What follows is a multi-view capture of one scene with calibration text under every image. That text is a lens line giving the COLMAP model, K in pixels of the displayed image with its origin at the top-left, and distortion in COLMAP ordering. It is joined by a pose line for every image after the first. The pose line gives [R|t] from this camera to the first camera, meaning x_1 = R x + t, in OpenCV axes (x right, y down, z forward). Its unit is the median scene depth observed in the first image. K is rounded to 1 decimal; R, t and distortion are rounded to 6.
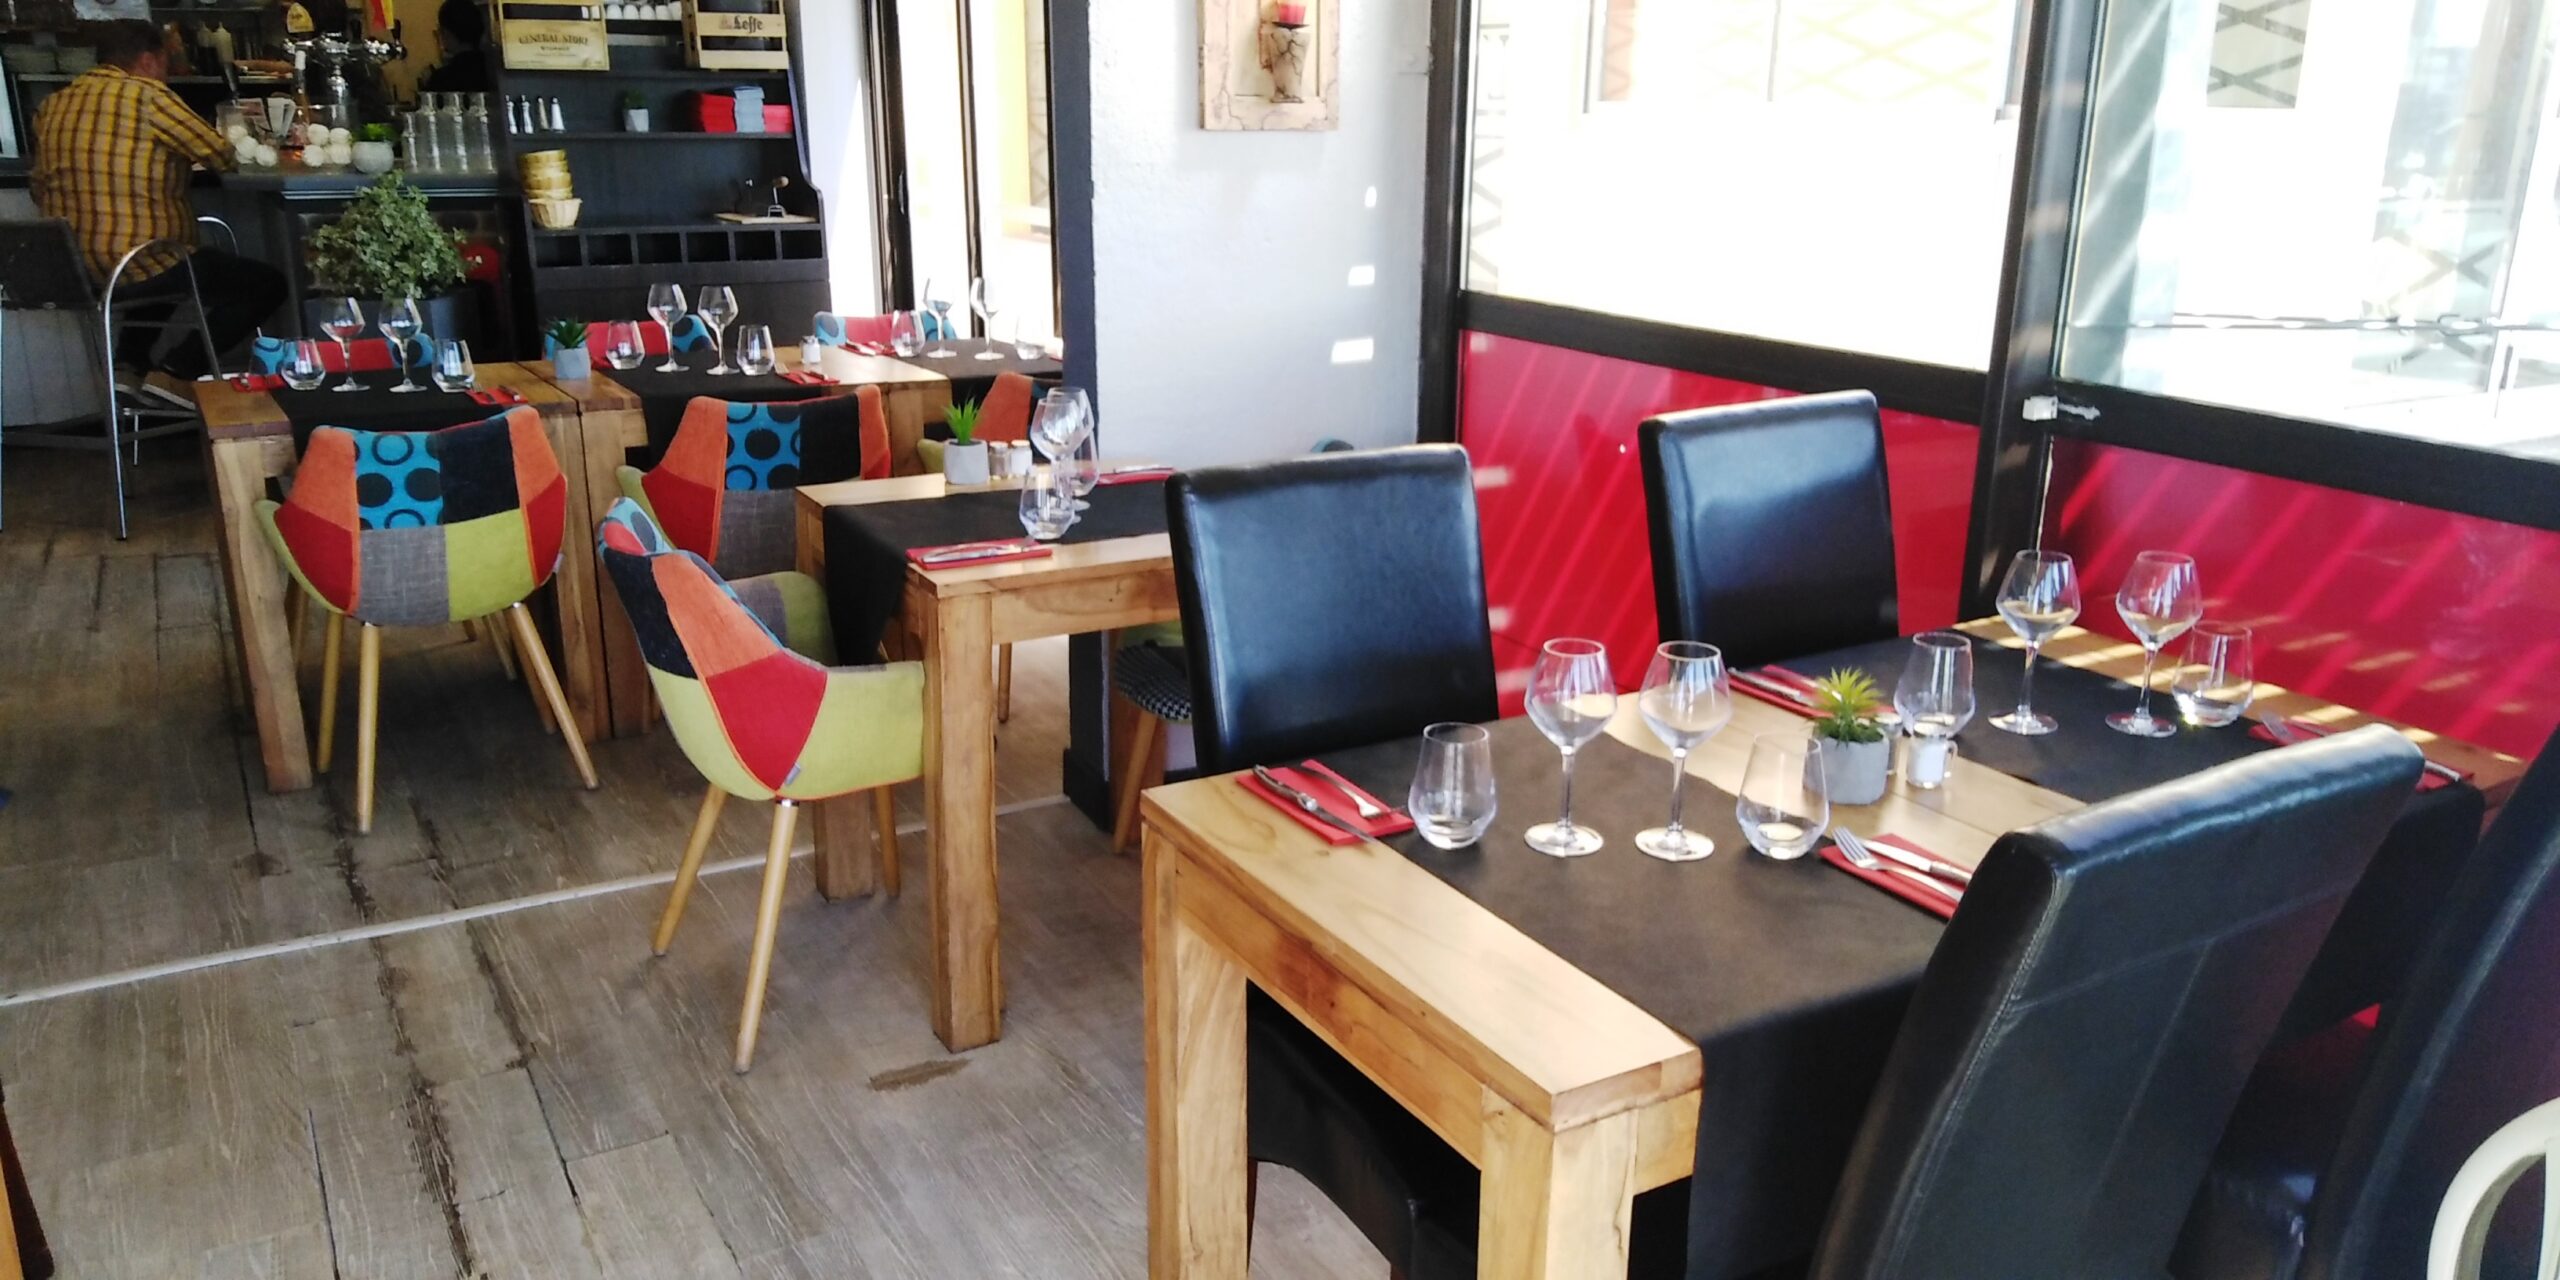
lens RADIAL K [[1813.8, 0, 1280.0], [0, 1813.8, 640.0], [0, 0, 1]] dist [0.101570, -0.152164]
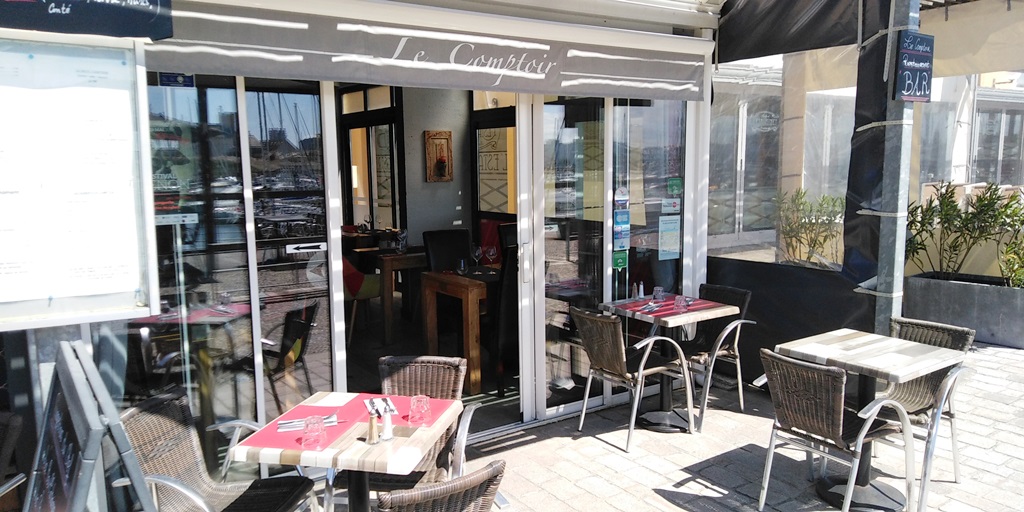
lens RADIAL K [[725.5, 0, 512.0], [0, 725.5, 256.0], [0, 0, 1]] dist [0.101570, -0.152164]
pose [[0.996846, -0.032139, 0.072559, 0.046429], [0.043114, 0.986947, -0.155165, 0.289693], [-0.066625, 0.157804, 0.985220, -1.132731]]
